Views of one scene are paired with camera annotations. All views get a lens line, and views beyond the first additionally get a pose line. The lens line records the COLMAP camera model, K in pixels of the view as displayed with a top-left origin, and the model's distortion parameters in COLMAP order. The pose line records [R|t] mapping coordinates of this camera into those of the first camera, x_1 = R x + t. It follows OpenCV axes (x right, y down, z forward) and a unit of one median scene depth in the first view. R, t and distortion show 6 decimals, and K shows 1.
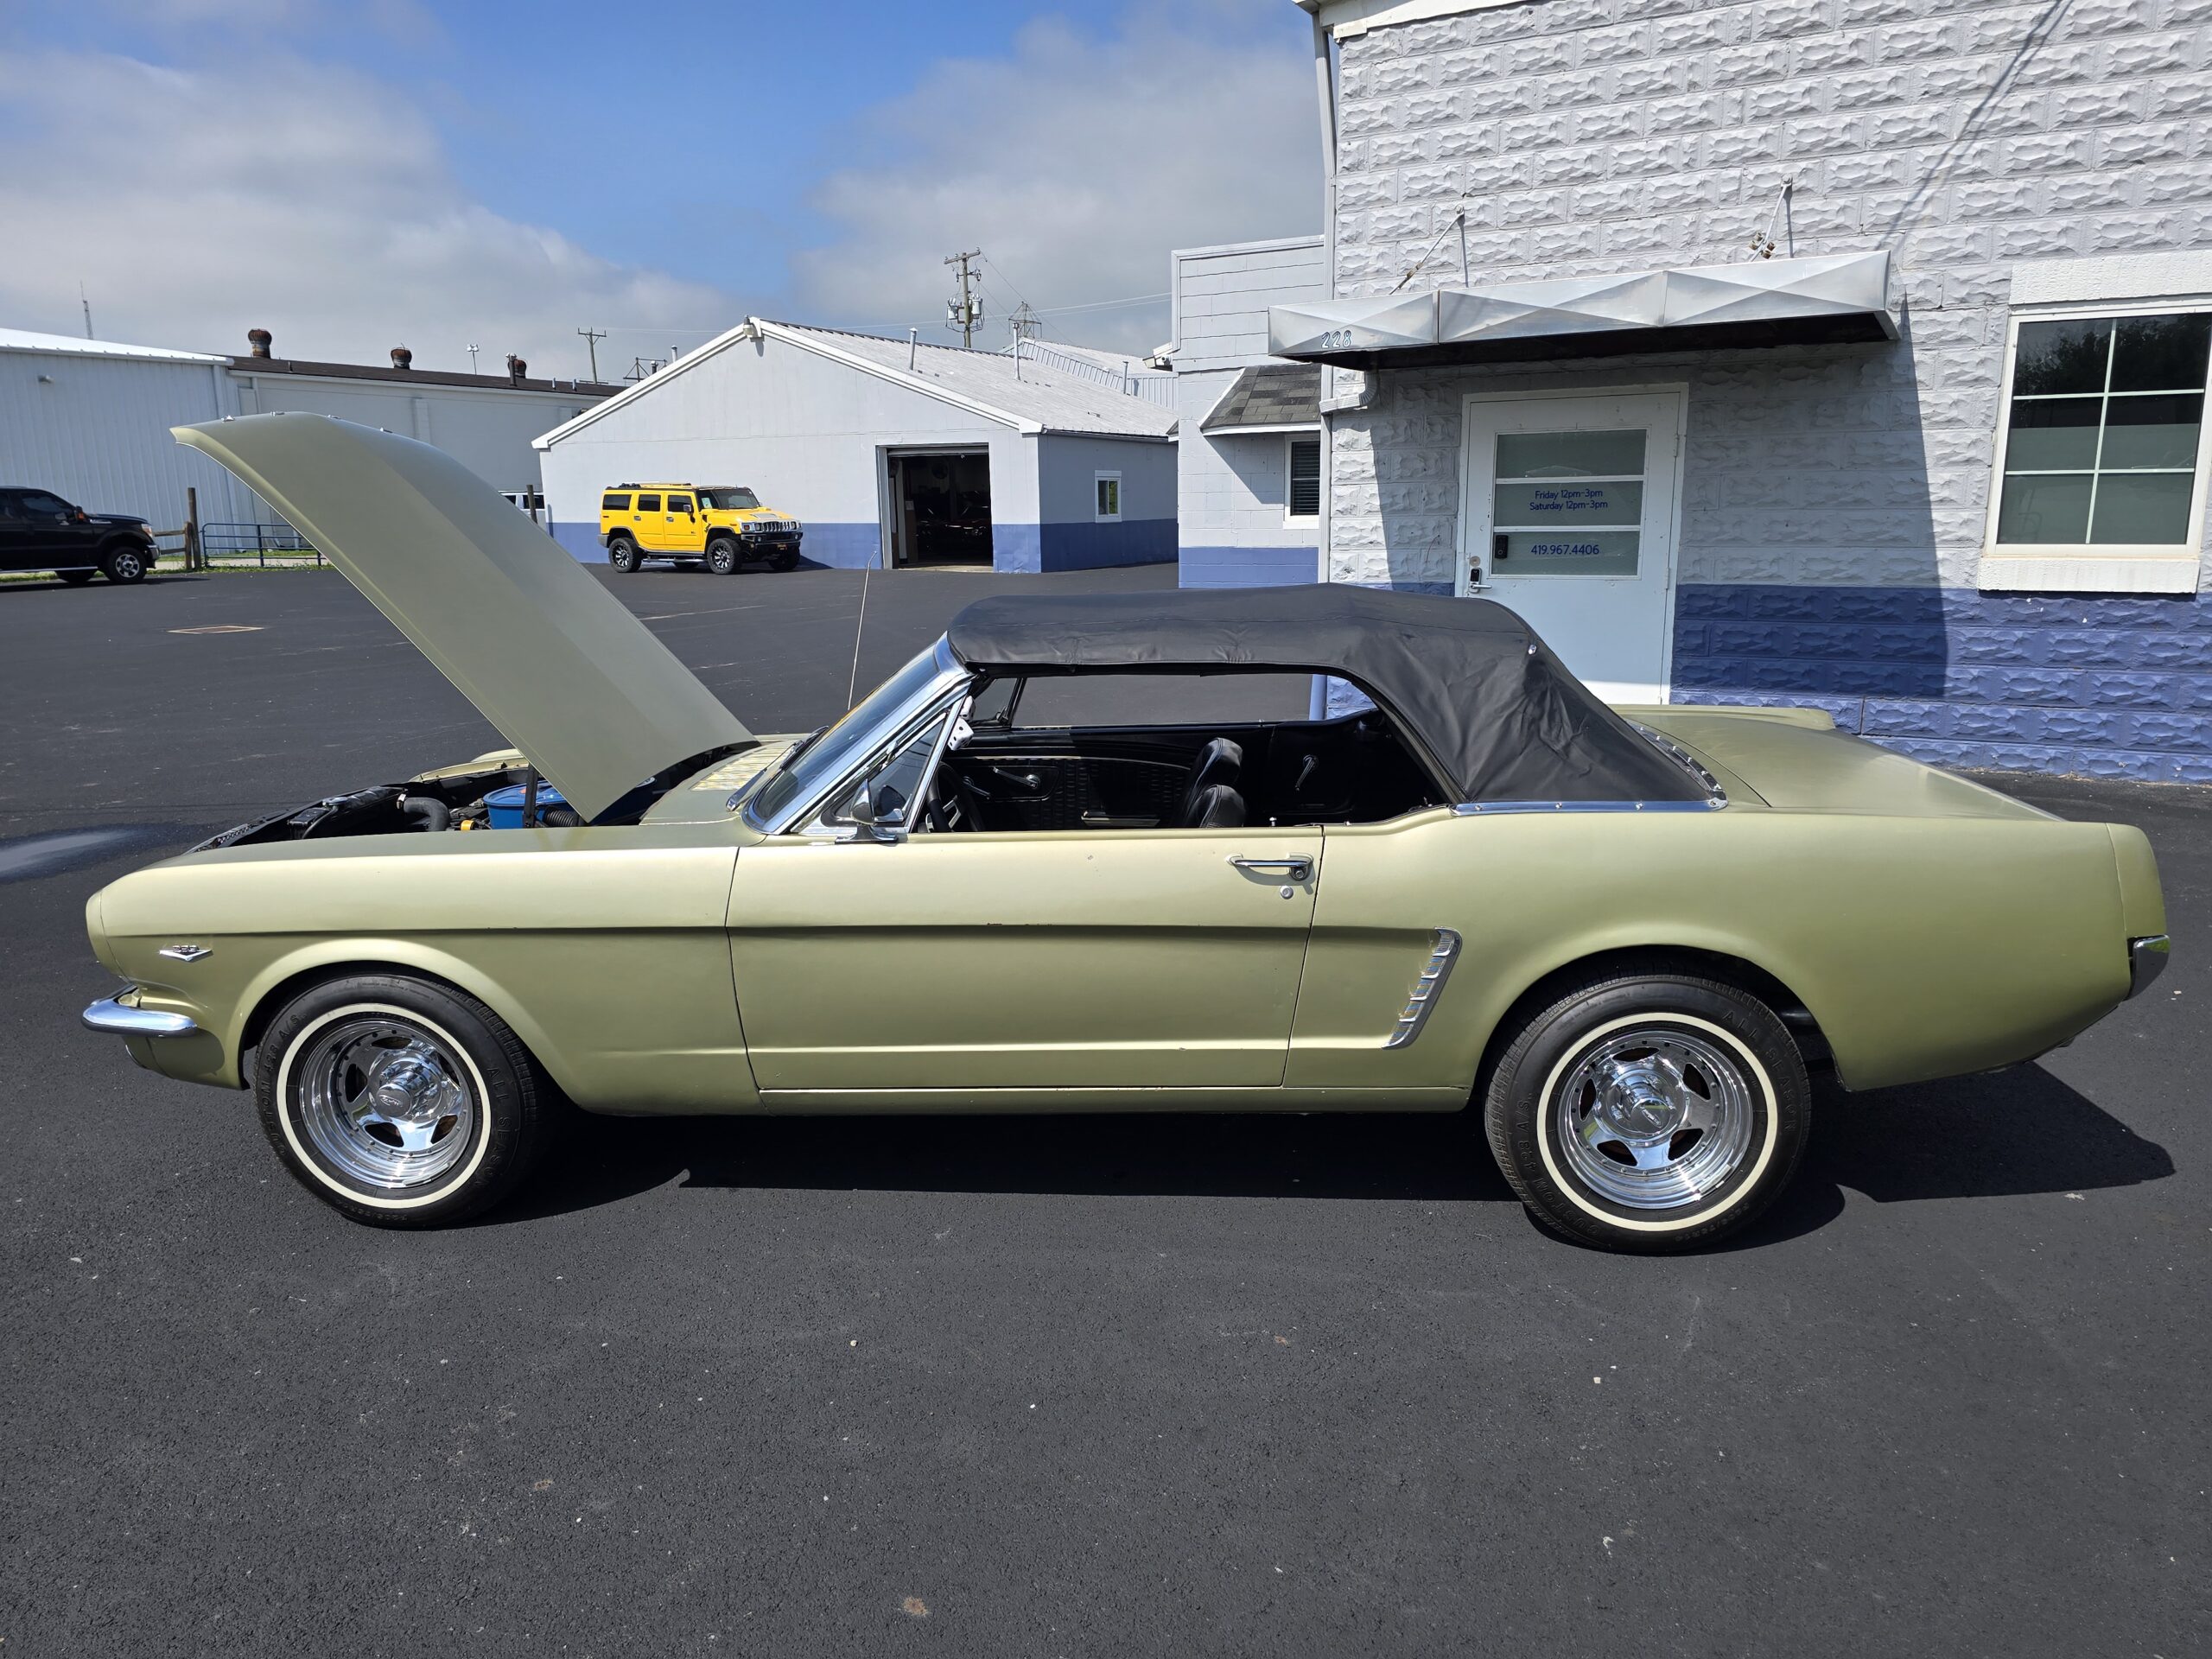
lens RADIAL K [[1489.9, 0, 1104.1], [0, 1489.9, 826.7], [0, 0, 1]] dist [0.045634, -0.050675]
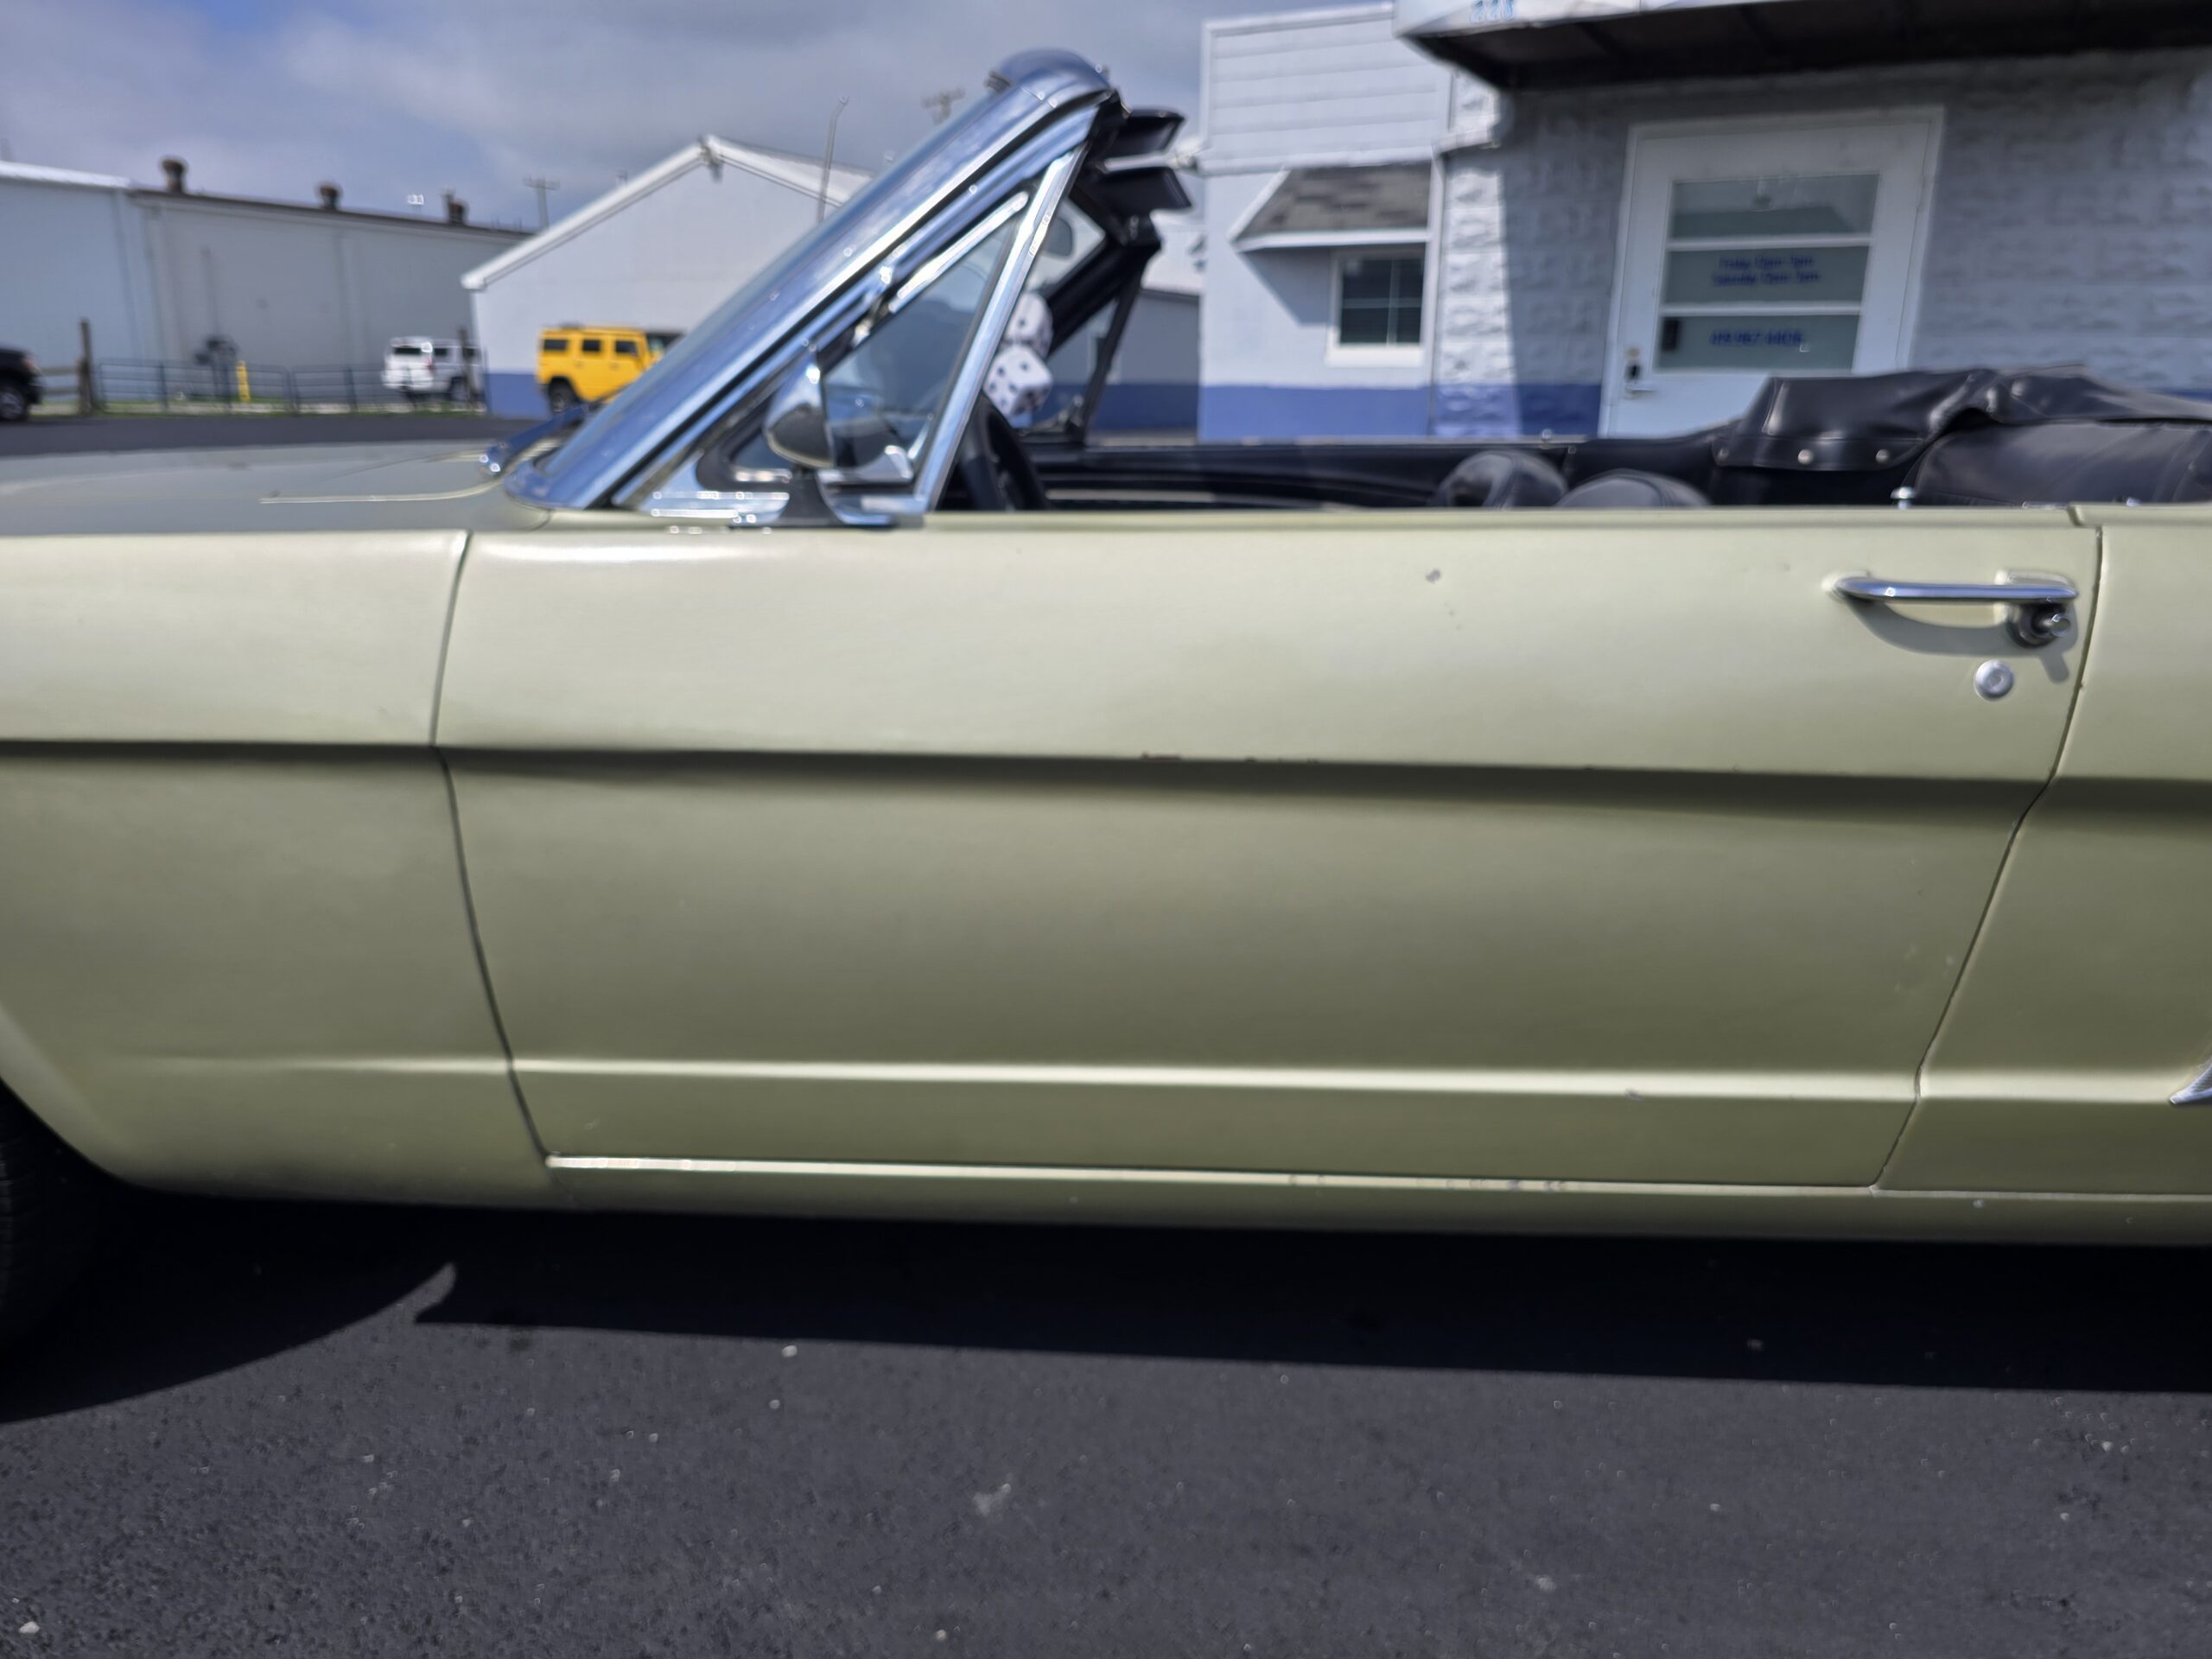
lens RADIAL K [[1508.2, 0, 1112.9], [0, 1508.2, 849.5], [0, 0, 1]] dist [0.021977, -0.029748]
pose [[0.999454, 0.020361, 0.026014, -0.033284], [-0.022329, 0.996722, 0.077760, 0.021286], [-0.024345, -0.078298, 0.996633, 0.220015]]
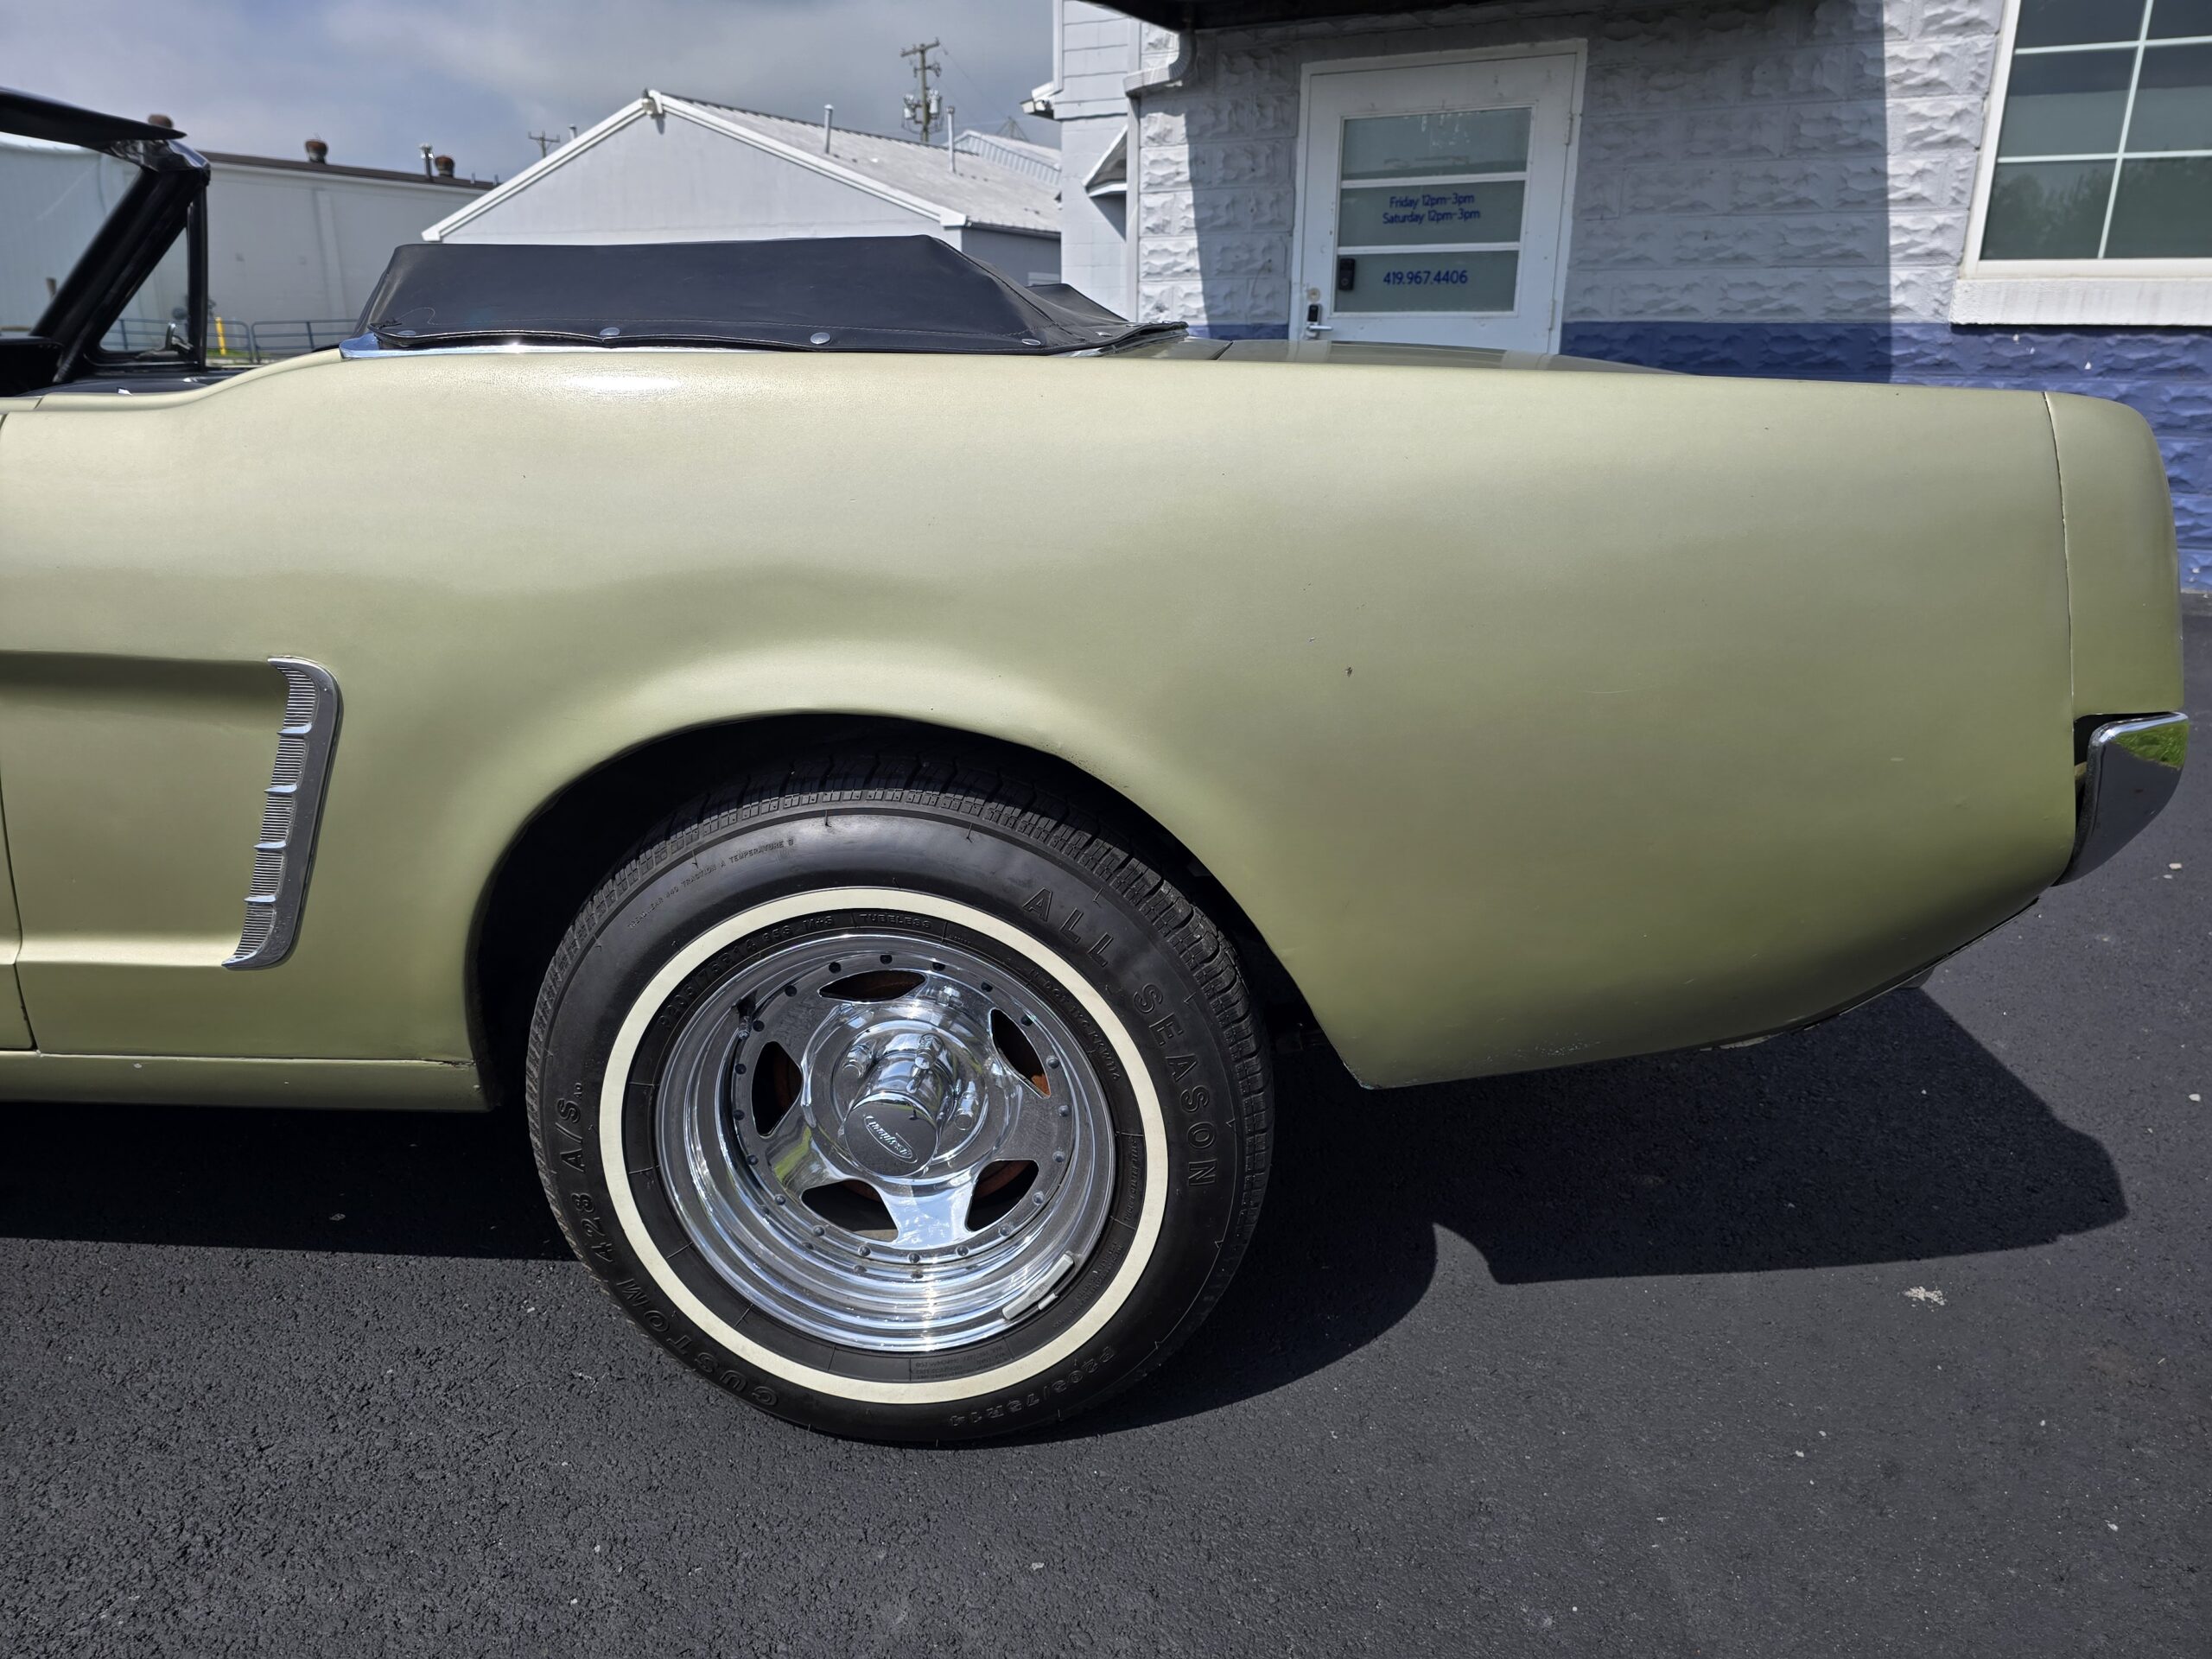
lens RADIAL K [[1487.0, 0, 1114.2], [0, 1487.0, 827.8], [0, 0, 1]] dist [0.047956, -0.050293]
pose [[0.999774, 0.019708, 0.007964, 0.147808], [-0.020385, 0.995119, 0.096555, 0.024084], [-0.006022, -0.096696, 0.995296, 0.211218]]
